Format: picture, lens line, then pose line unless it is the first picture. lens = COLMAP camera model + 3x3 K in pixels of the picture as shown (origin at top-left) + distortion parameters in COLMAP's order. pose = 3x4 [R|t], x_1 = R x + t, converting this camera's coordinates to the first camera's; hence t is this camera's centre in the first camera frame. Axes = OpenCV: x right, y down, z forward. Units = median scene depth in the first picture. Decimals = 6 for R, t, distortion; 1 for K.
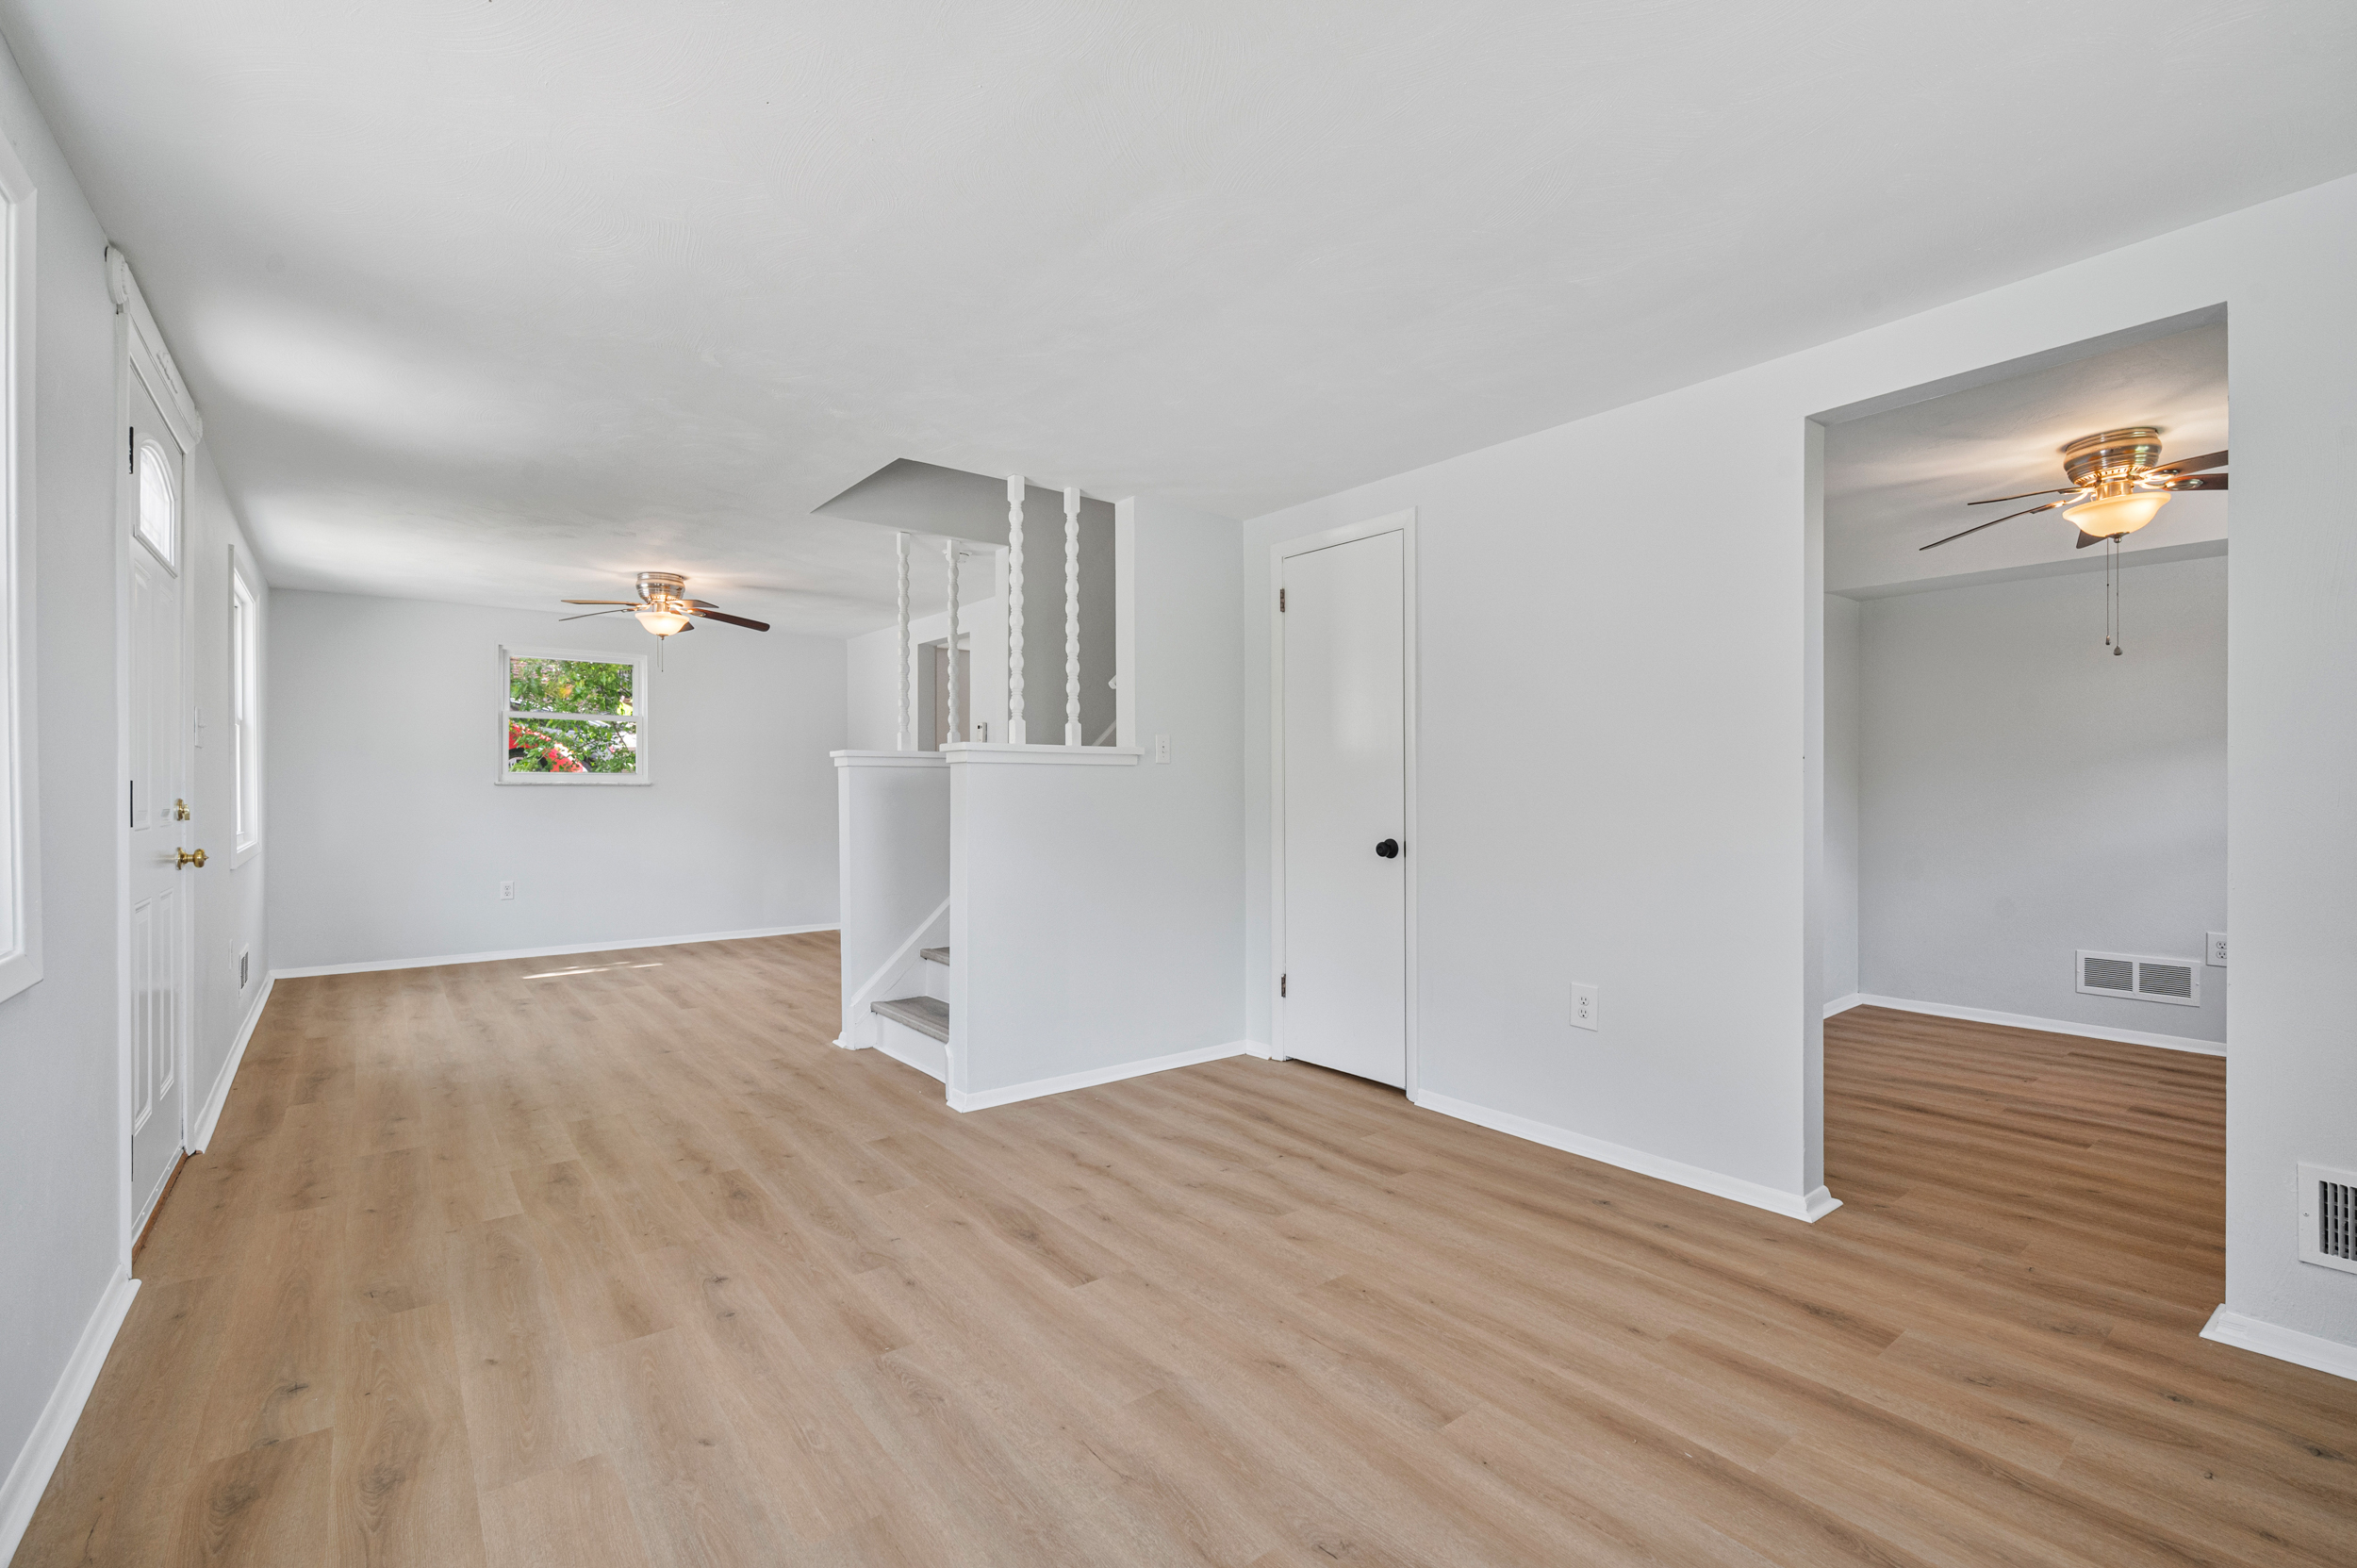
lens RADIAL K [[1028.1, 0, 1164.4], [0, 1028.1, 784.1], [0, 0, 1]] dist [-0.003749, -0.000847]
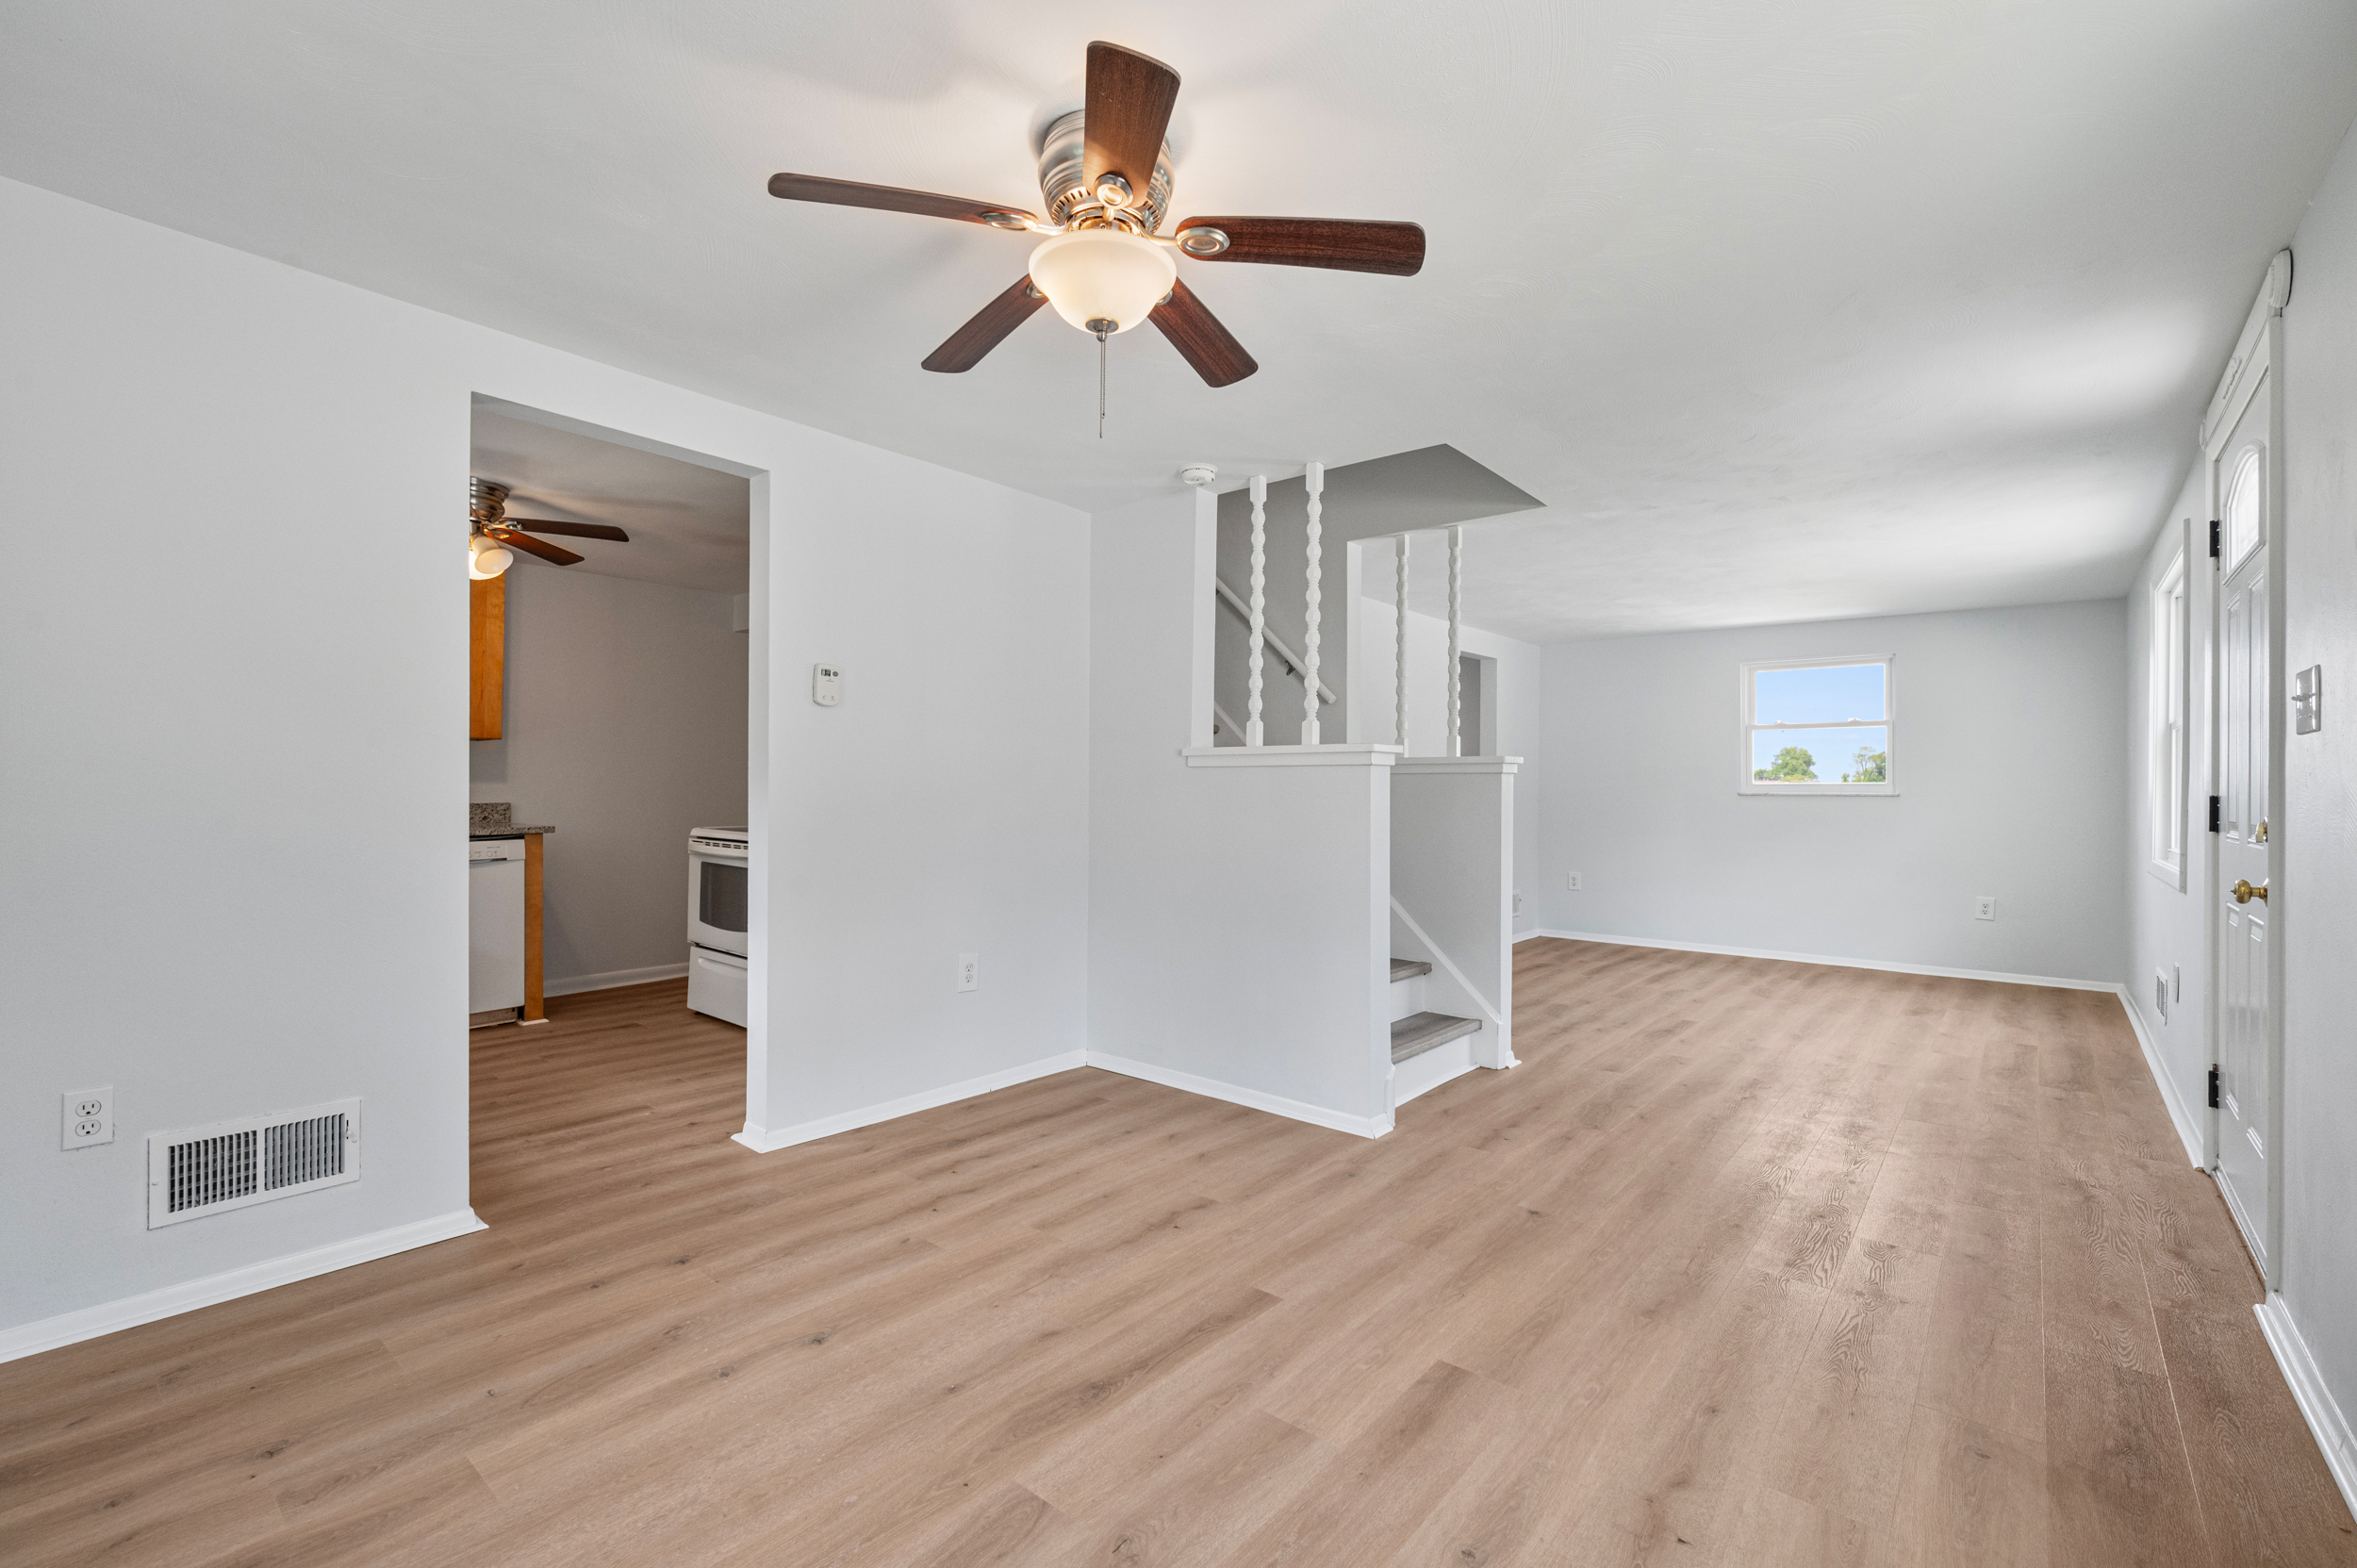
lens RADIAL K [[1028.1, 0, 1168.5], [0, 1028.1, 783.2], [0, 0, 1]] dist [-0.003749, -0.000847]
pose [[-0.204750, 0.005696, 0.978798, -1.107061], [-0.010316, 0.999915, -0.007977, 0.007247], [-0.978760, -0.011731, -0.204674, 1.418835]]
